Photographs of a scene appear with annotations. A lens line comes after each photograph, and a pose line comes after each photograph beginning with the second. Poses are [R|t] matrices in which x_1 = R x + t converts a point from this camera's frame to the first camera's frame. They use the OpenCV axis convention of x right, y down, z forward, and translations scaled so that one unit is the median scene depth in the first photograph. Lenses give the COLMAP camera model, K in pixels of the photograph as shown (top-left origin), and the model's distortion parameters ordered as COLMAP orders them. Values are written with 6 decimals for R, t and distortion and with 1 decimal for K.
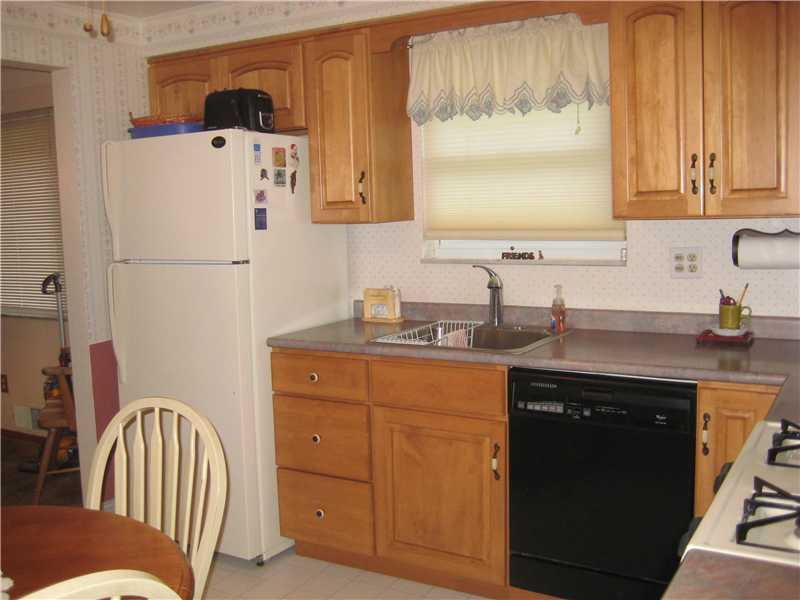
lens RADIAL K [[869.9, 0, 399.7], [0, 869.9, 300.9], [0, 0, 1]] dist [-0.060830, 0.000000]
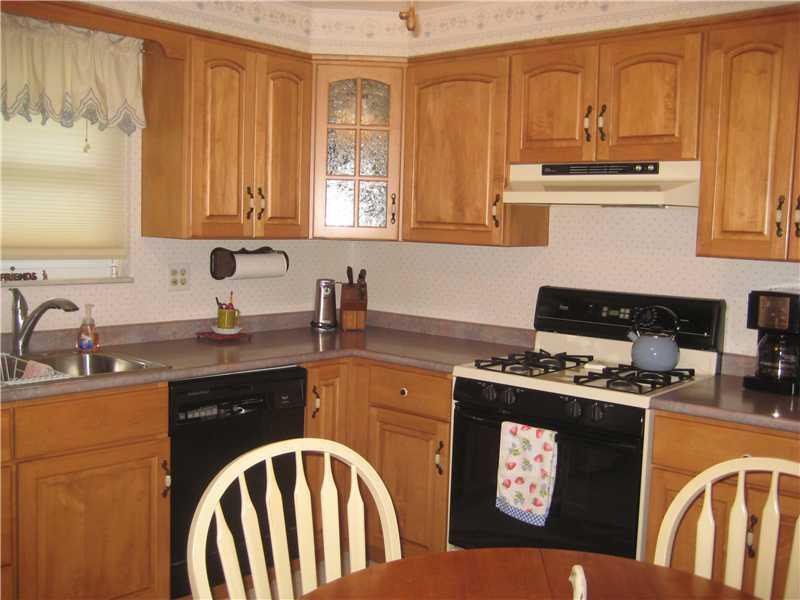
lens RADIAL K [[869.9, 0, 399.8], [0, 869.9, 305.3], [0, 0, 1]] dist [-0.060830, 0.000000]
pose [[0.175003, -0.056000, 0.982974, -0.761884], [0.079569, 0.995920, 0.042571, -0.032579], [-0.981347, 0.070764, 0.178745, 0.514026]]
